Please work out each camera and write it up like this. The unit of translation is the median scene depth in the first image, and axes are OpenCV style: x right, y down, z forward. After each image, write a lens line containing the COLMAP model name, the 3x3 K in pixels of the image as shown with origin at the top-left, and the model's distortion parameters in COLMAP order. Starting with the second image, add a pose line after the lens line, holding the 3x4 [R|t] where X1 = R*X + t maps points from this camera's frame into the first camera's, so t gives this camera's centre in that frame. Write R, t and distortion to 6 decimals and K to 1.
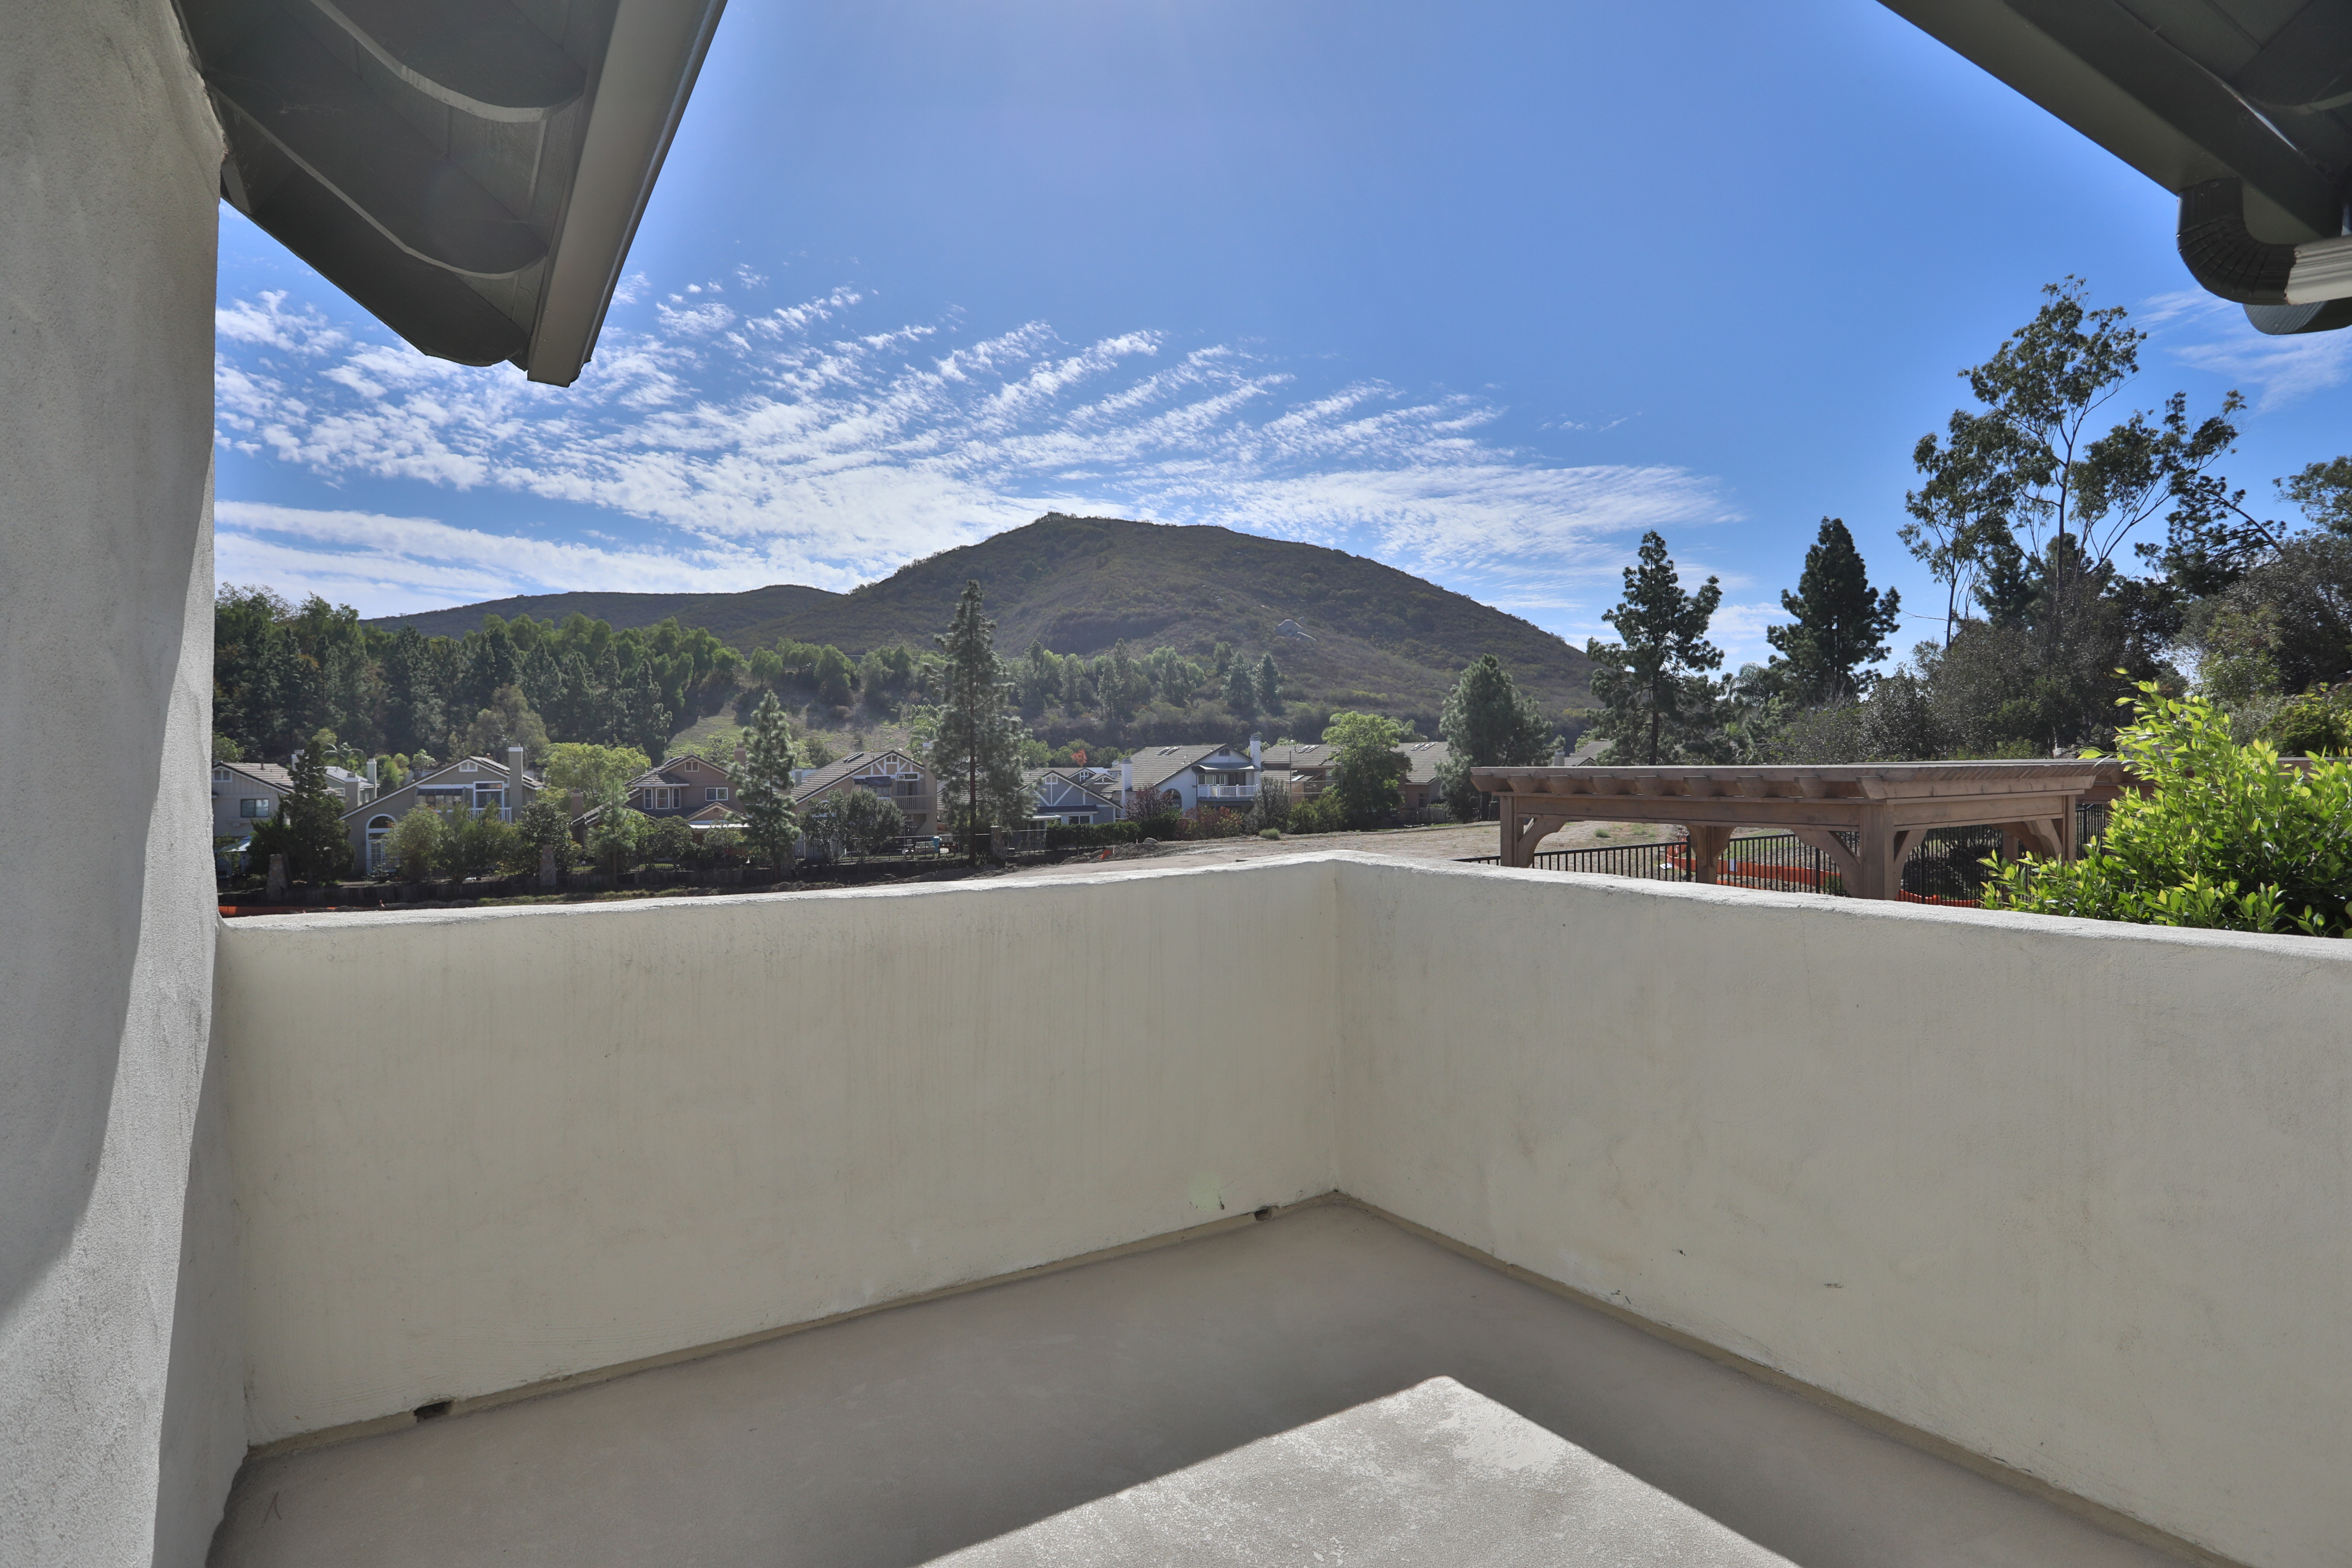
lens RADIAL K [[1218.8, 0, 1163.2], [0, 1218.8, 772.5], [0, 0, 1]] dist [-0.063082, 0.019047]
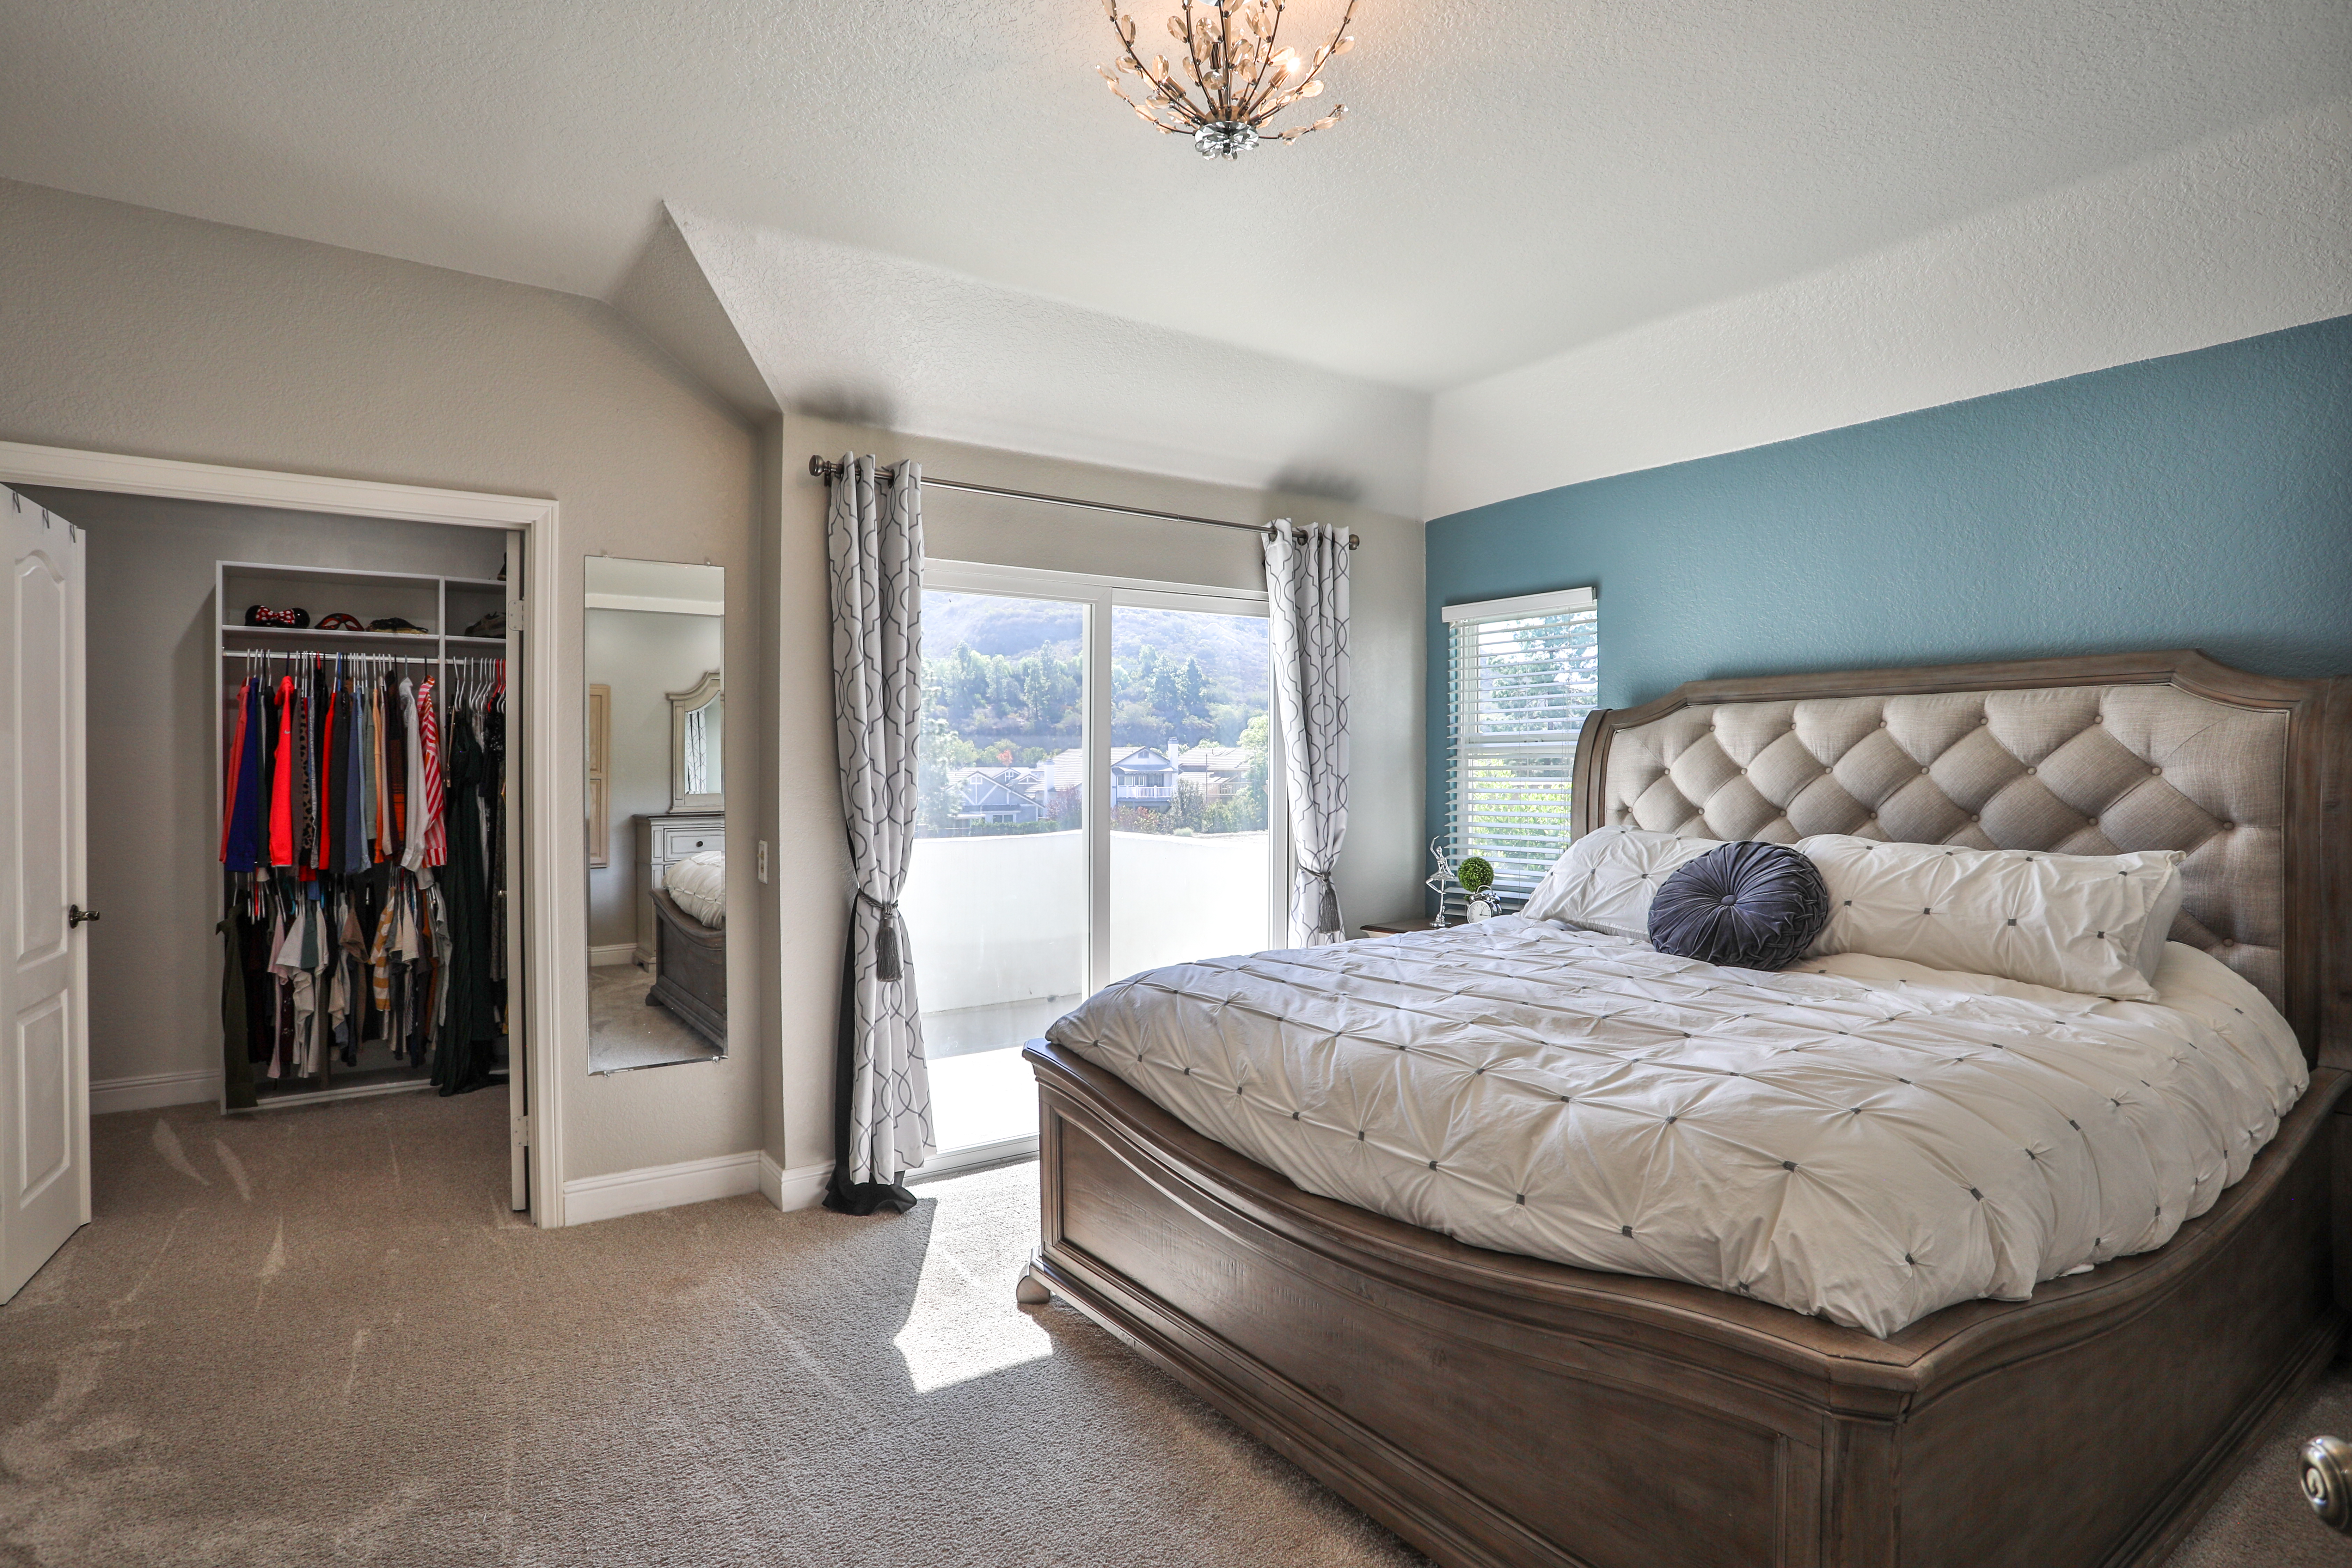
lens RADIAL K [[1218.8, 0, 1166.8], [0, 1218.8, 782.8], [0, 0, 1]] dist [-0.063082, 0.019047]
pose [[0.998054, 0.007911, 0.061857, 0.003570], [-0.008445, 0.999929, 0.008372, -0.000924], [-0.061786, -0.008878, 0.998050, -0.027421]]
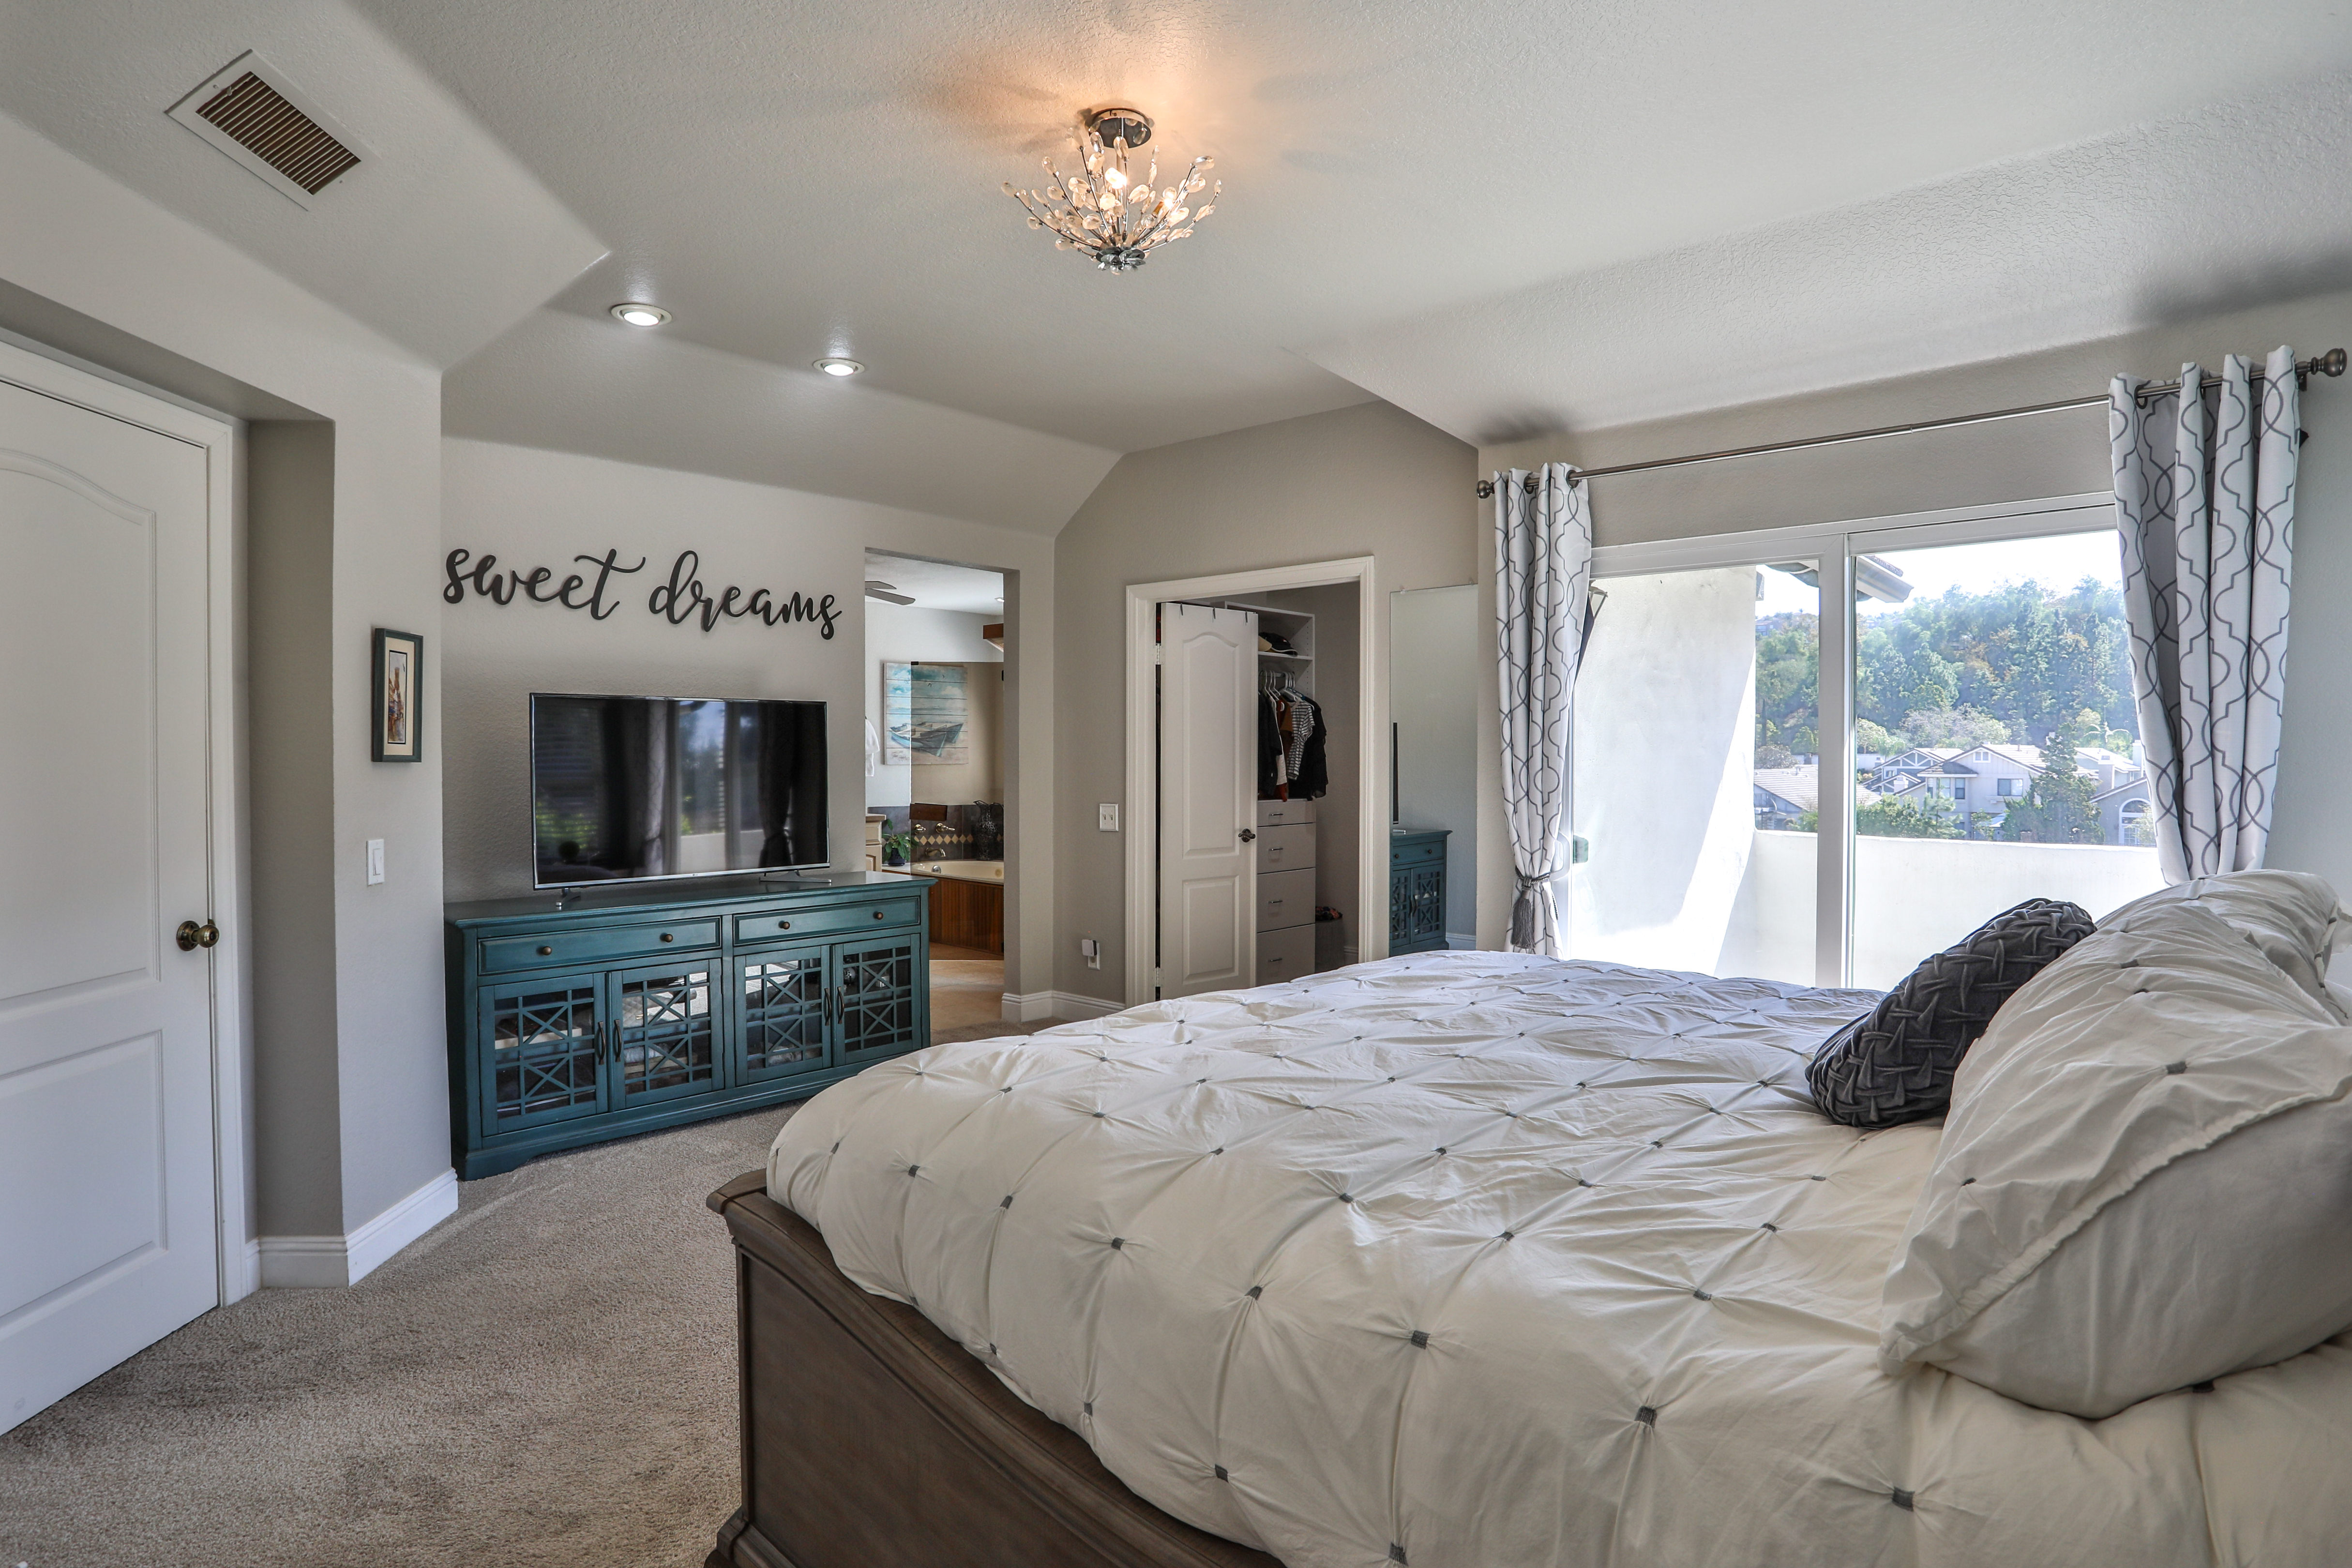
lens RADIAL K [[1218.8, 0, 1201.3], [0, 1218.8, 778.4], [0, 0, 1]] dist [-0.063082, 0.019047]
pose [[0.297470, 0.029200, -0.954285, 0.633210], [-0.008921, 0.999574, 0.027805, -0.005672], [0.954689, 0.000242, 0.297604, 0.300925]]
